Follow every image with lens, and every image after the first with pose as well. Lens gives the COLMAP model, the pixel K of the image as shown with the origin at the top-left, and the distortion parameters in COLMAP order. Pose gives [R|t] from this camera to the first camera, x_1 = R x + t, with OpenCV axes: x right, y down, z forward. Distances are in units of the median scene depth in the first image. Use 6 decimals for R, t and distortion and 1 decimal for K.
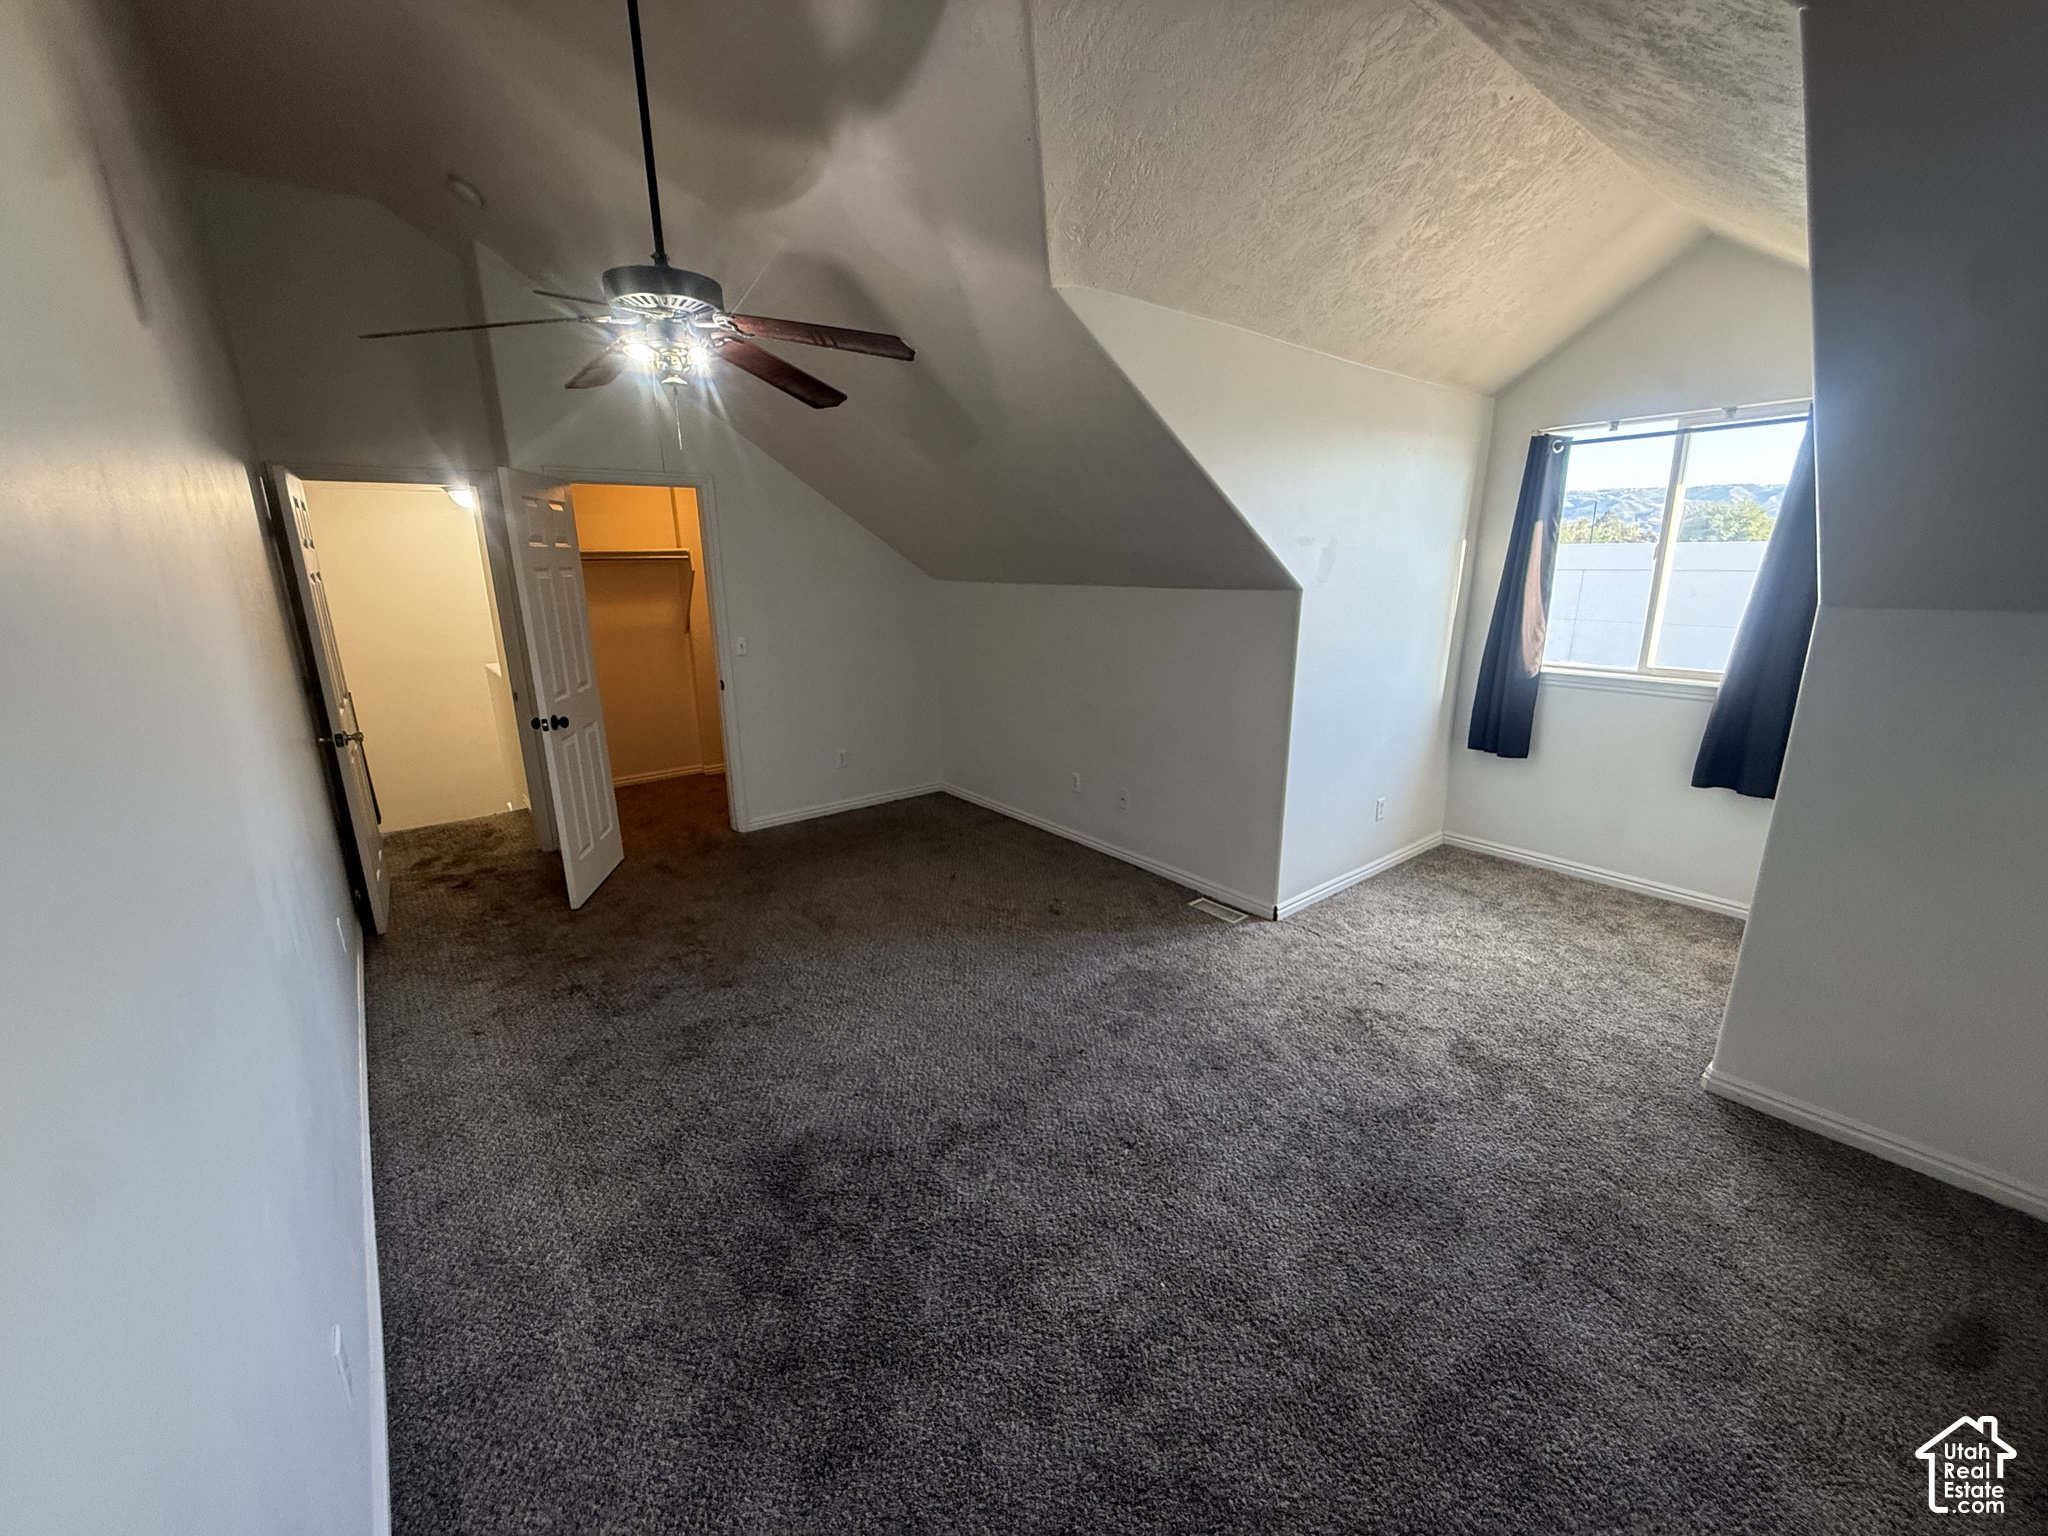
lens RADIAL K [[815.7, 0, 1025.3], [0, 815.7, 762.4], [0, 0, 1]] dist [0.001732, -0.000204]
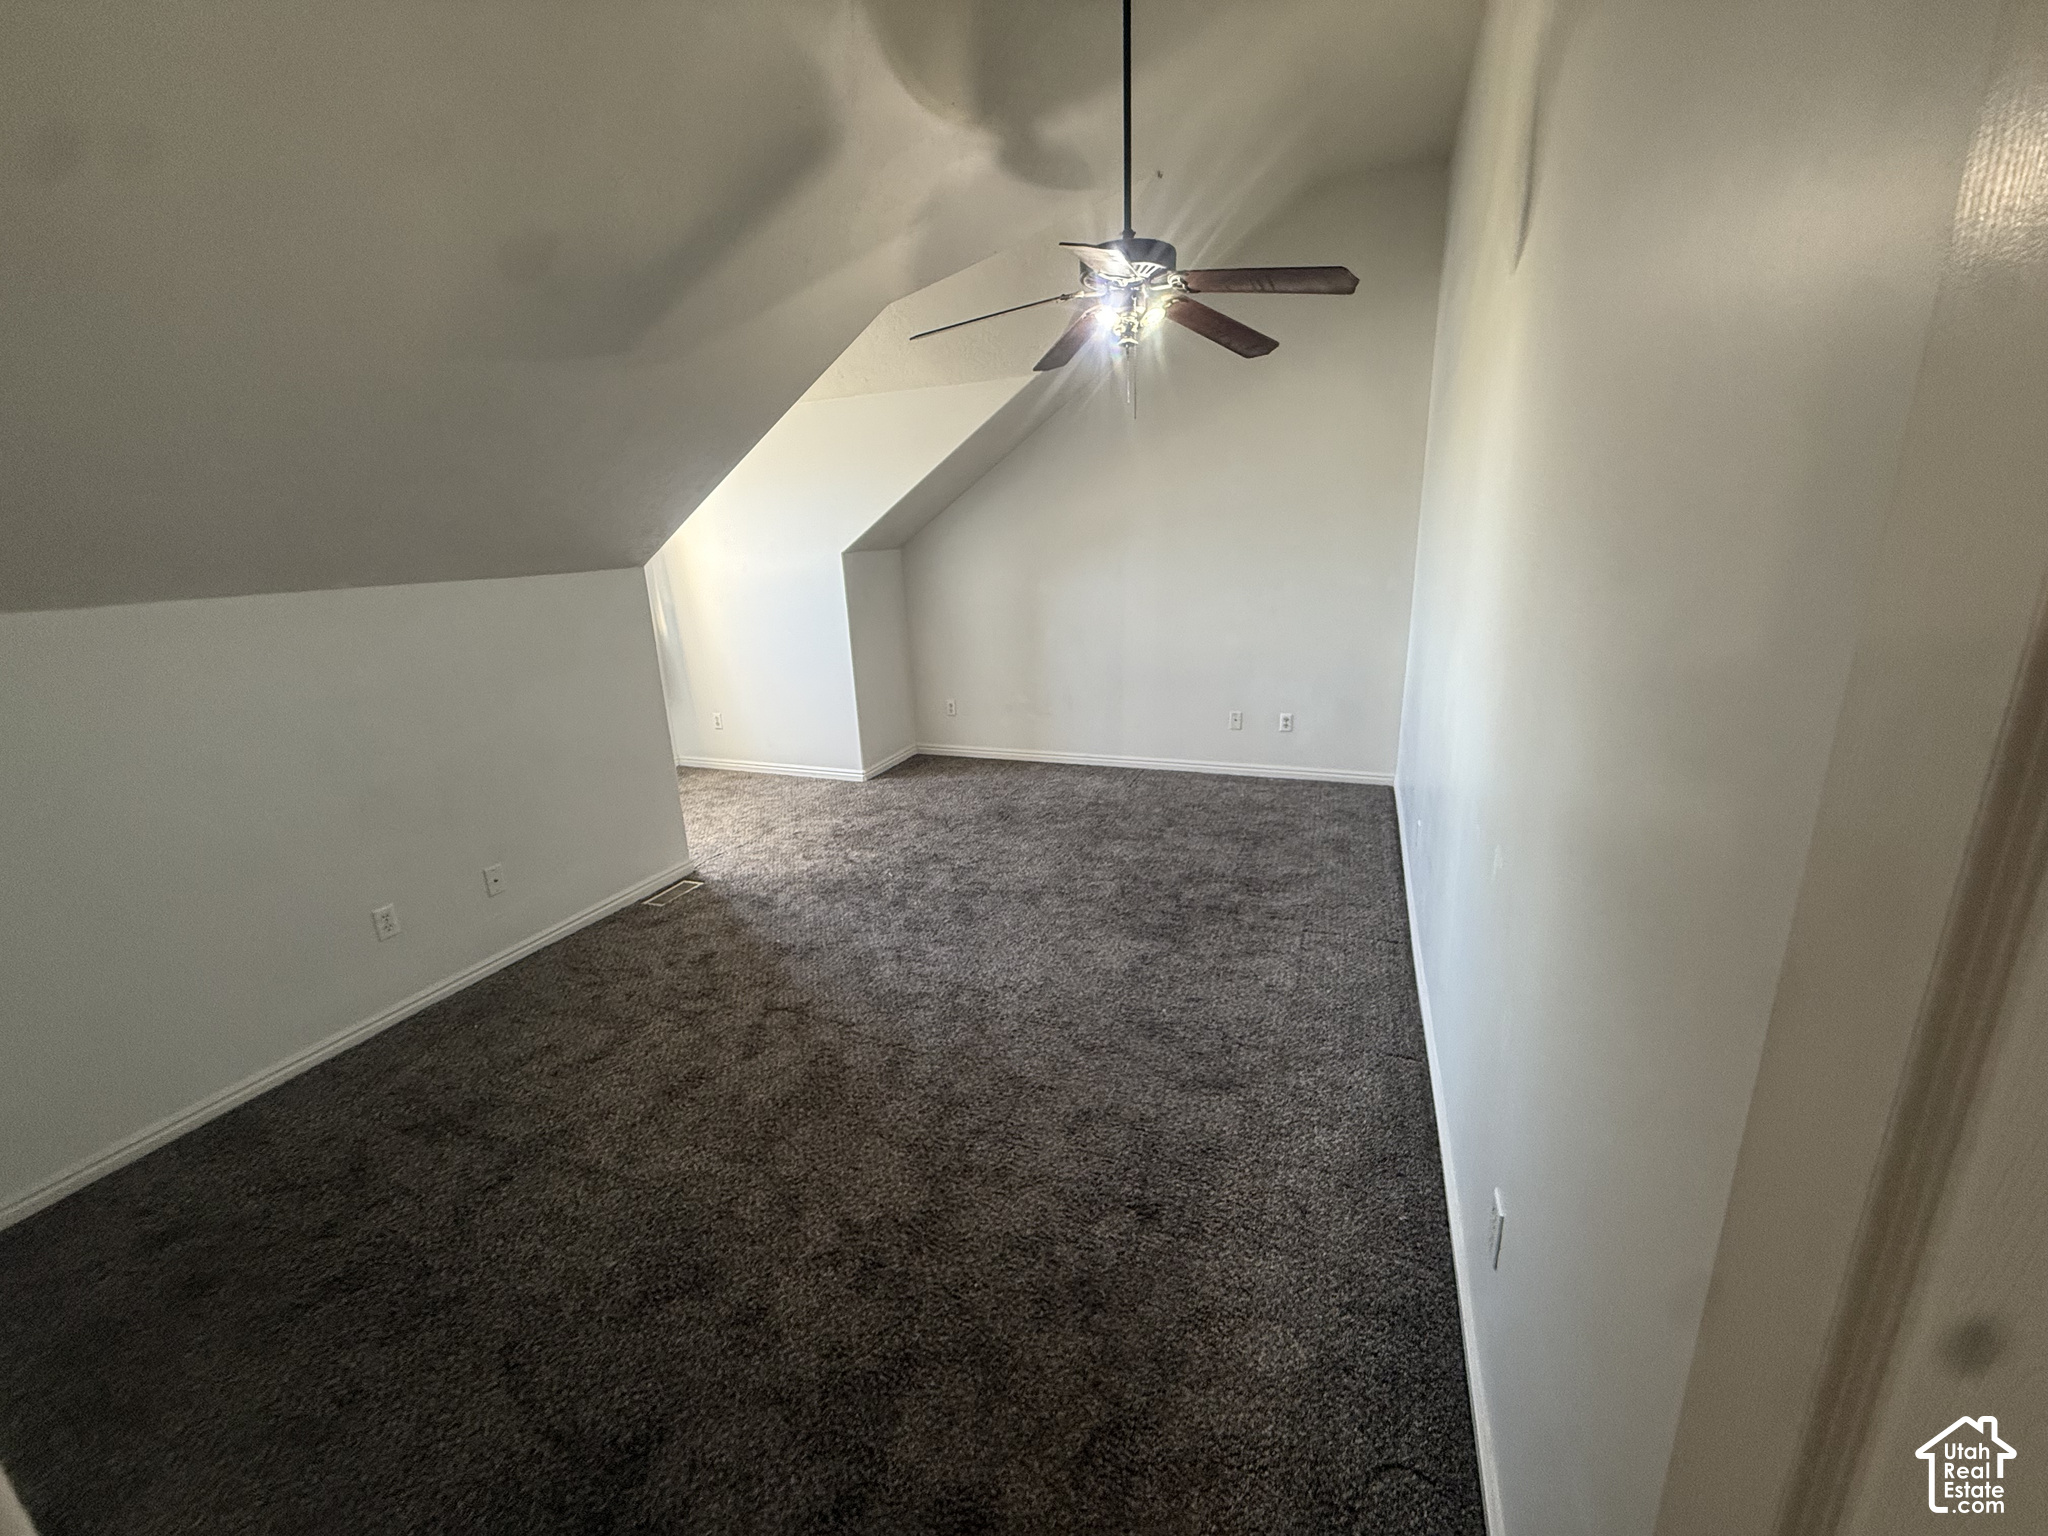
lens RADIAL K [[815.7, 0, 1023.1], [0, 815.7, 770.2], [0, 0, 1]] dist [0.001732, -0.000204]
pose [[-0.483984, -0.210174, 0.849462, -1.125015], [0.269147, 0.887921, 0.373037, -0.296662], [-0.832658, 0.409174, -0.373172, 1.387280]]
